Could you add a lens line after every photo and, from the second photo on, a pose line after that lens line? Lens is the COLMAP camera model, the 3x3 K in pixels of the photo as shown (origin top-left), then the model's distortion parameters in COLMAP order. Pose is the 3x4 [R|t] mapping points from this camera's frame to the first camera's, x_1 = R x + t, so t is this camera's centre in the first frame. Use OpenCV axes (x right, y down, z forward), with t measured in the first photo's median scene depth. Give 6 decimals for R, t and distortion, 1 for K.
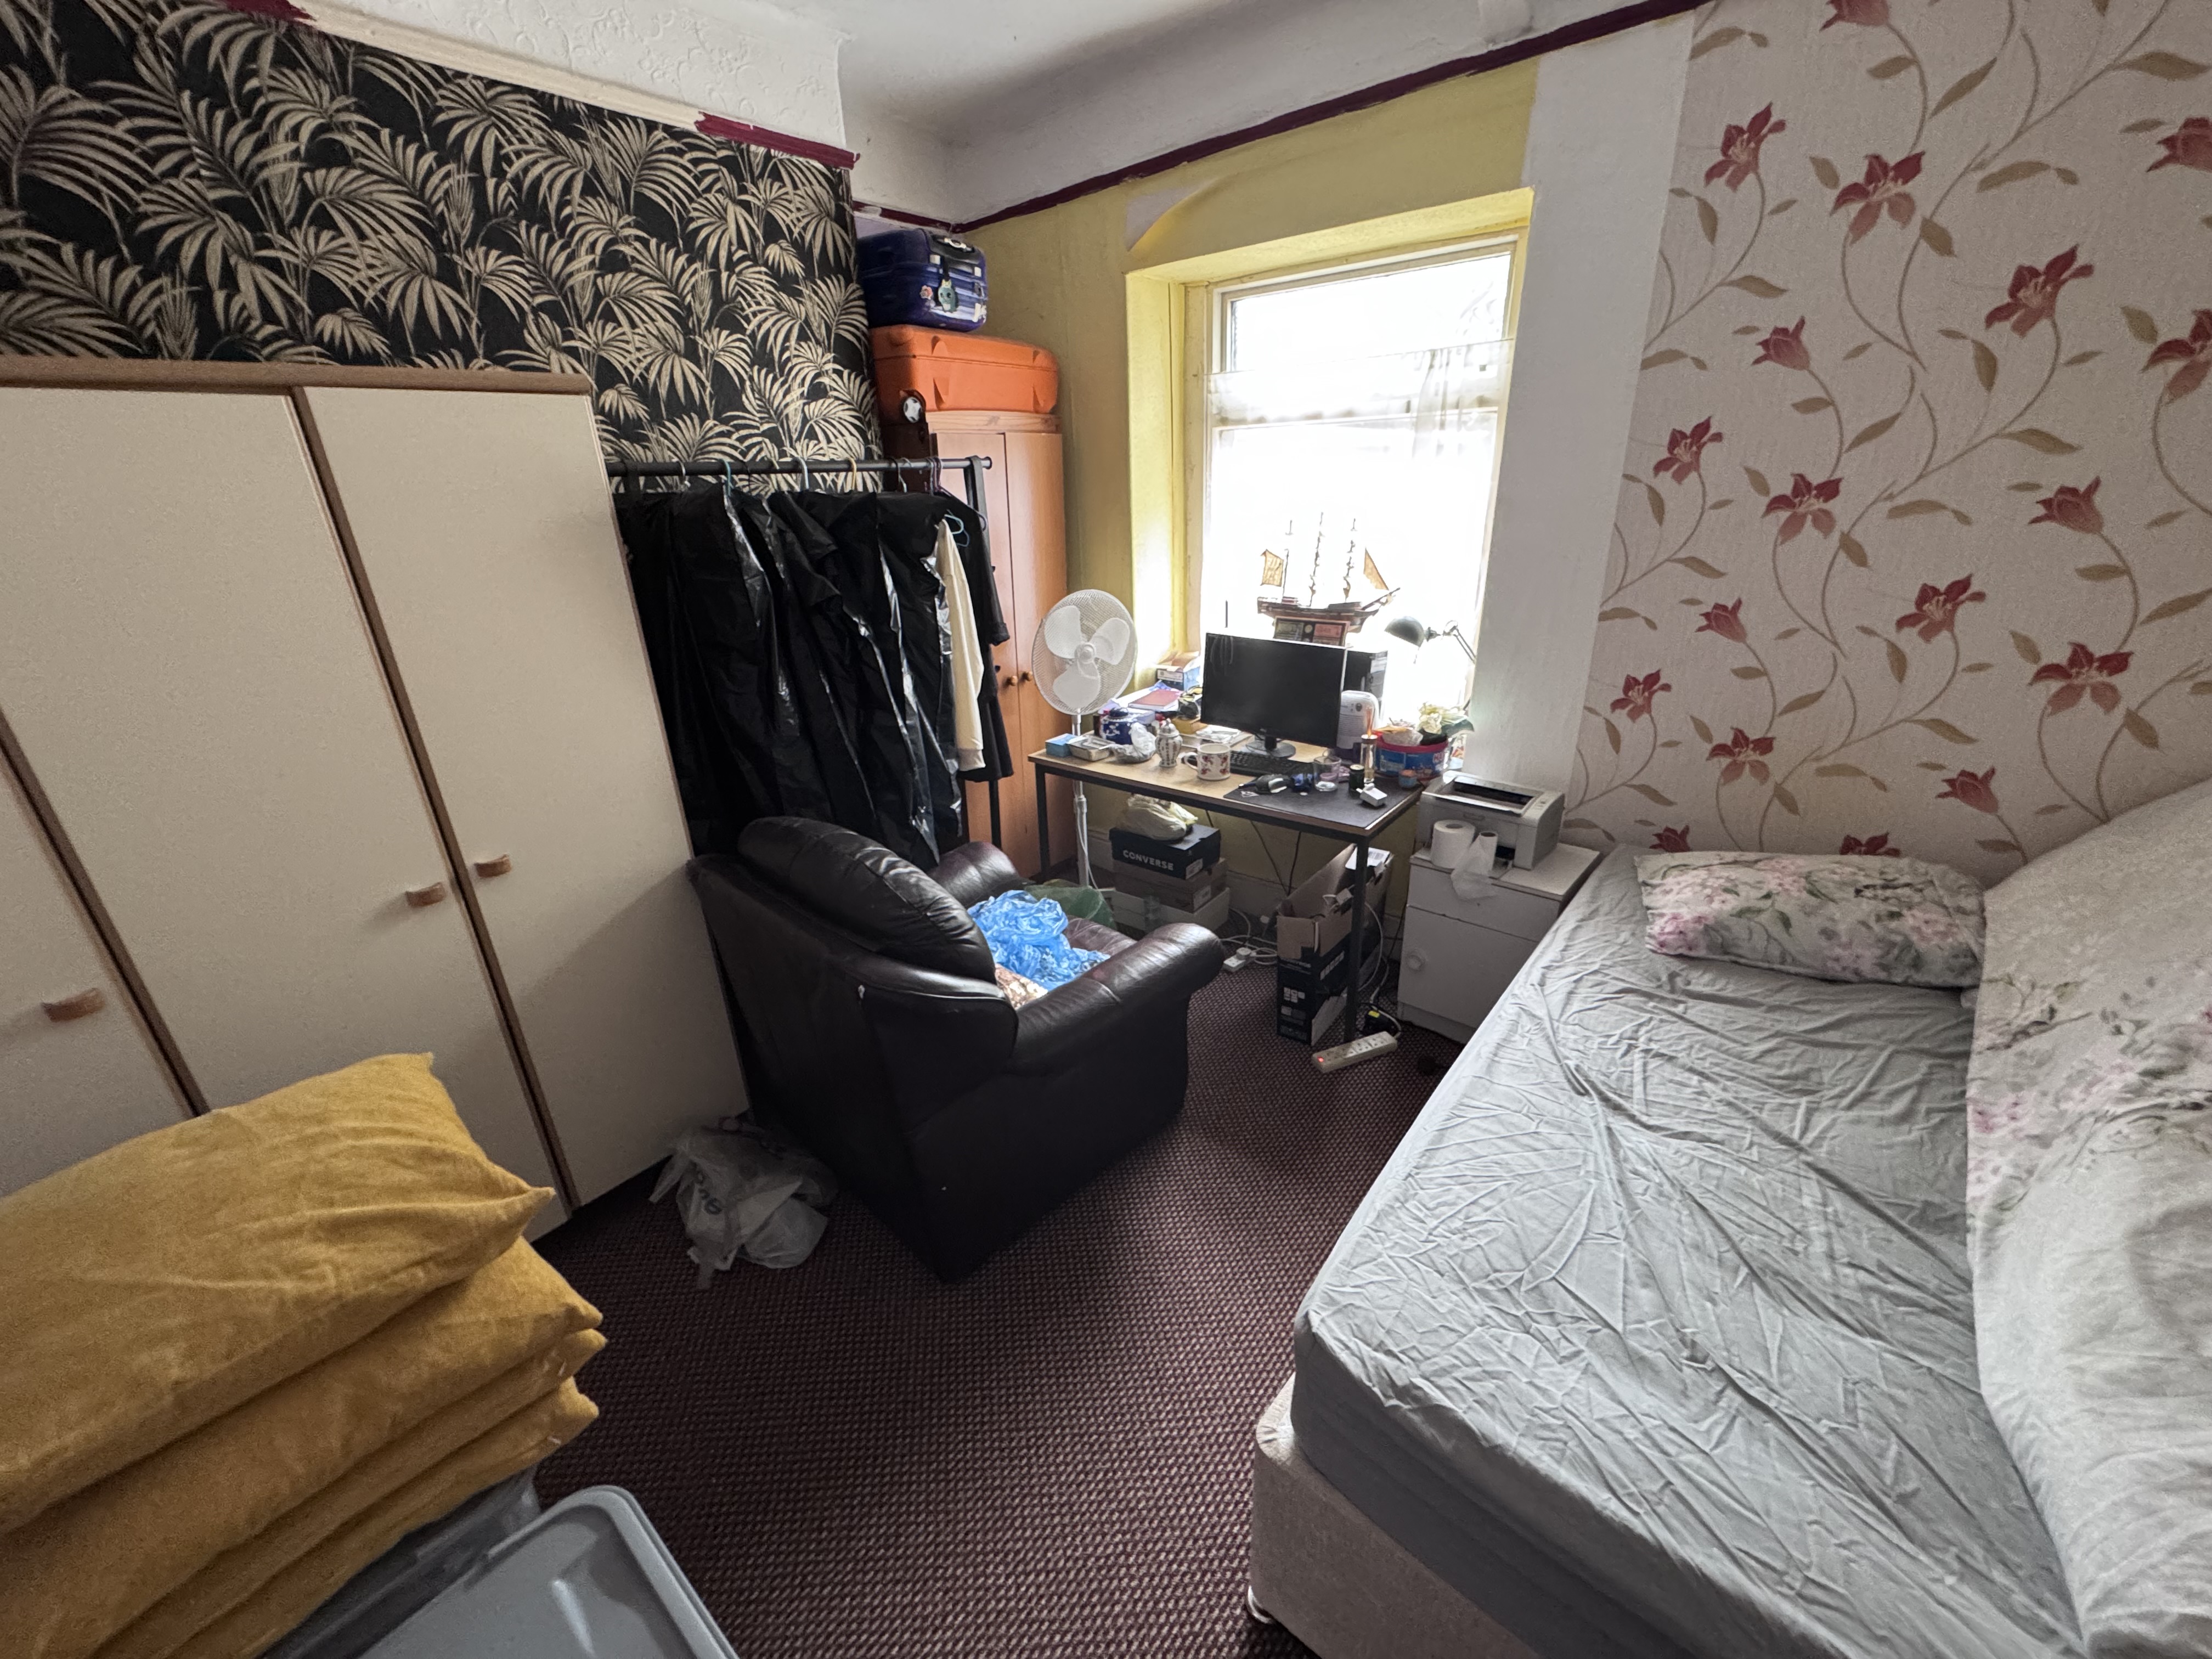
lens RADIAL K [[881.9, 0, 1109.0], [0, 881.9, 832.4], [0, 0, 1]] dist [-0.002643, 0.000142]
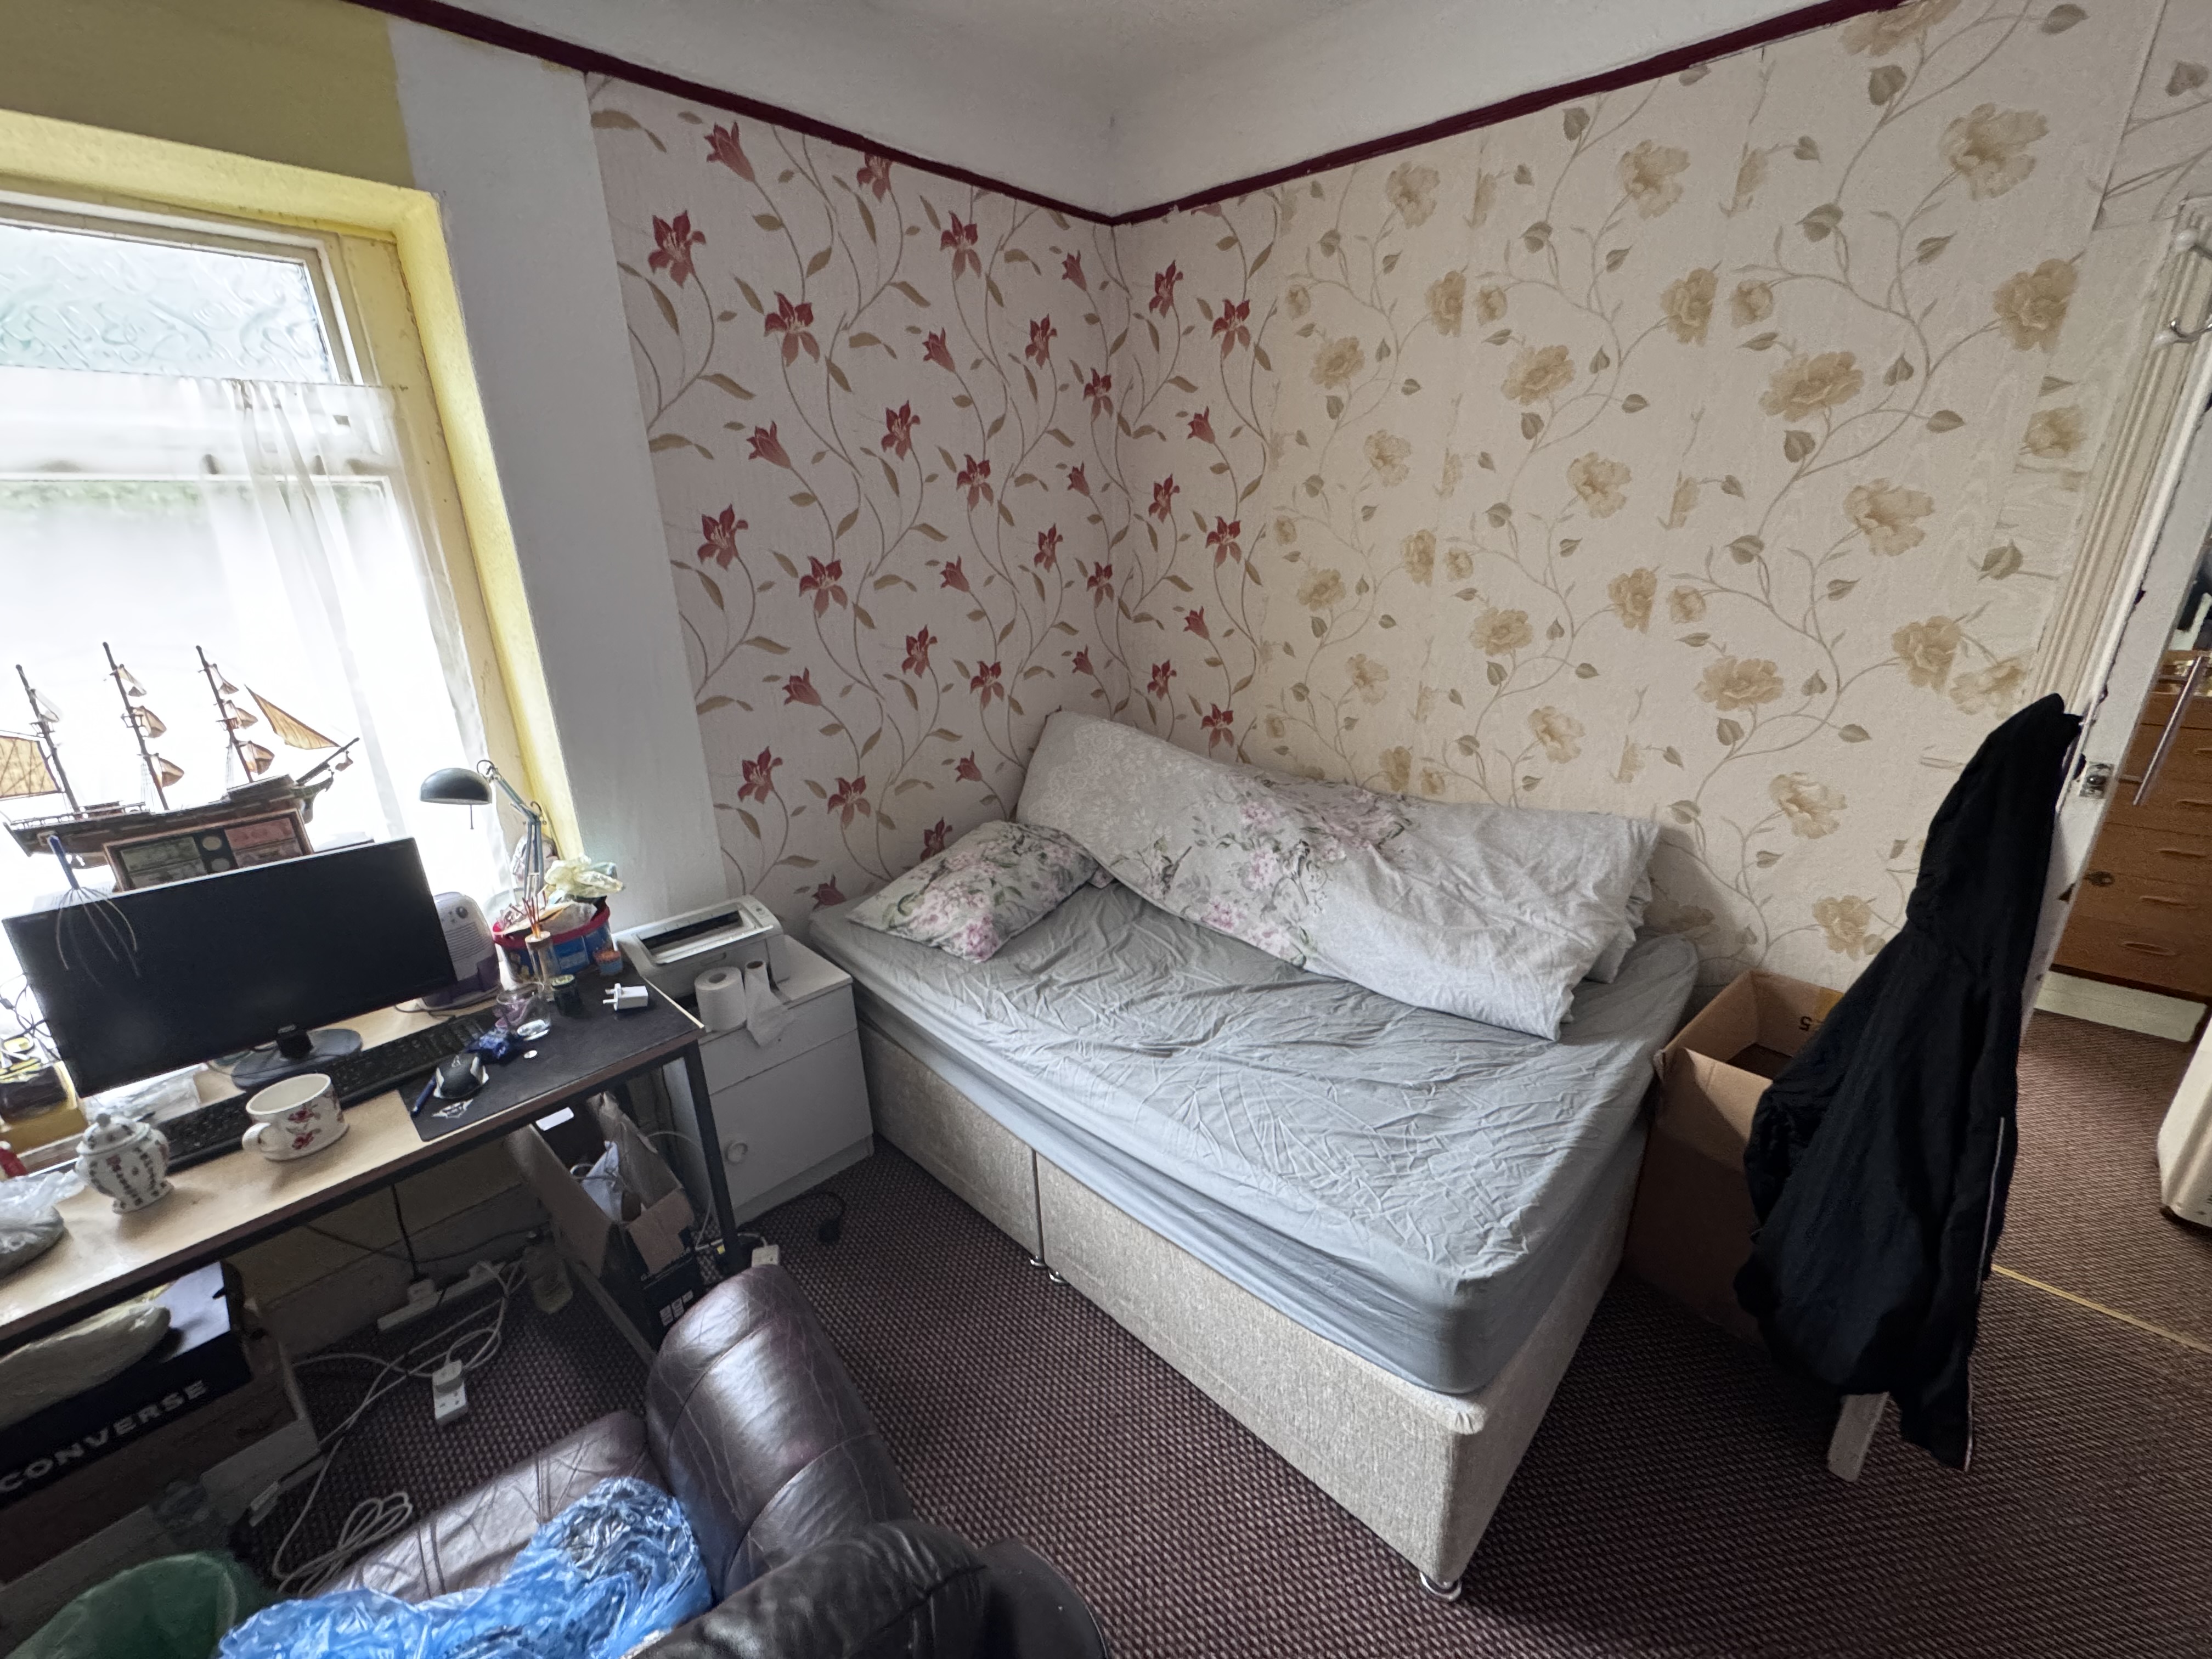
lens RADIAL K [[881.9, 0, 1106.2], [0, 881.9, 831.4], [0, 0, 1]] dist [-0.002643, 0.000142]
pose [[0.066752, -0.304037, 0.950319, -0.390900], [0.395046, 0.882664, 0.254644, -0.235493], [-0.916233, 0.358421, 0.179028, 0.578085]]
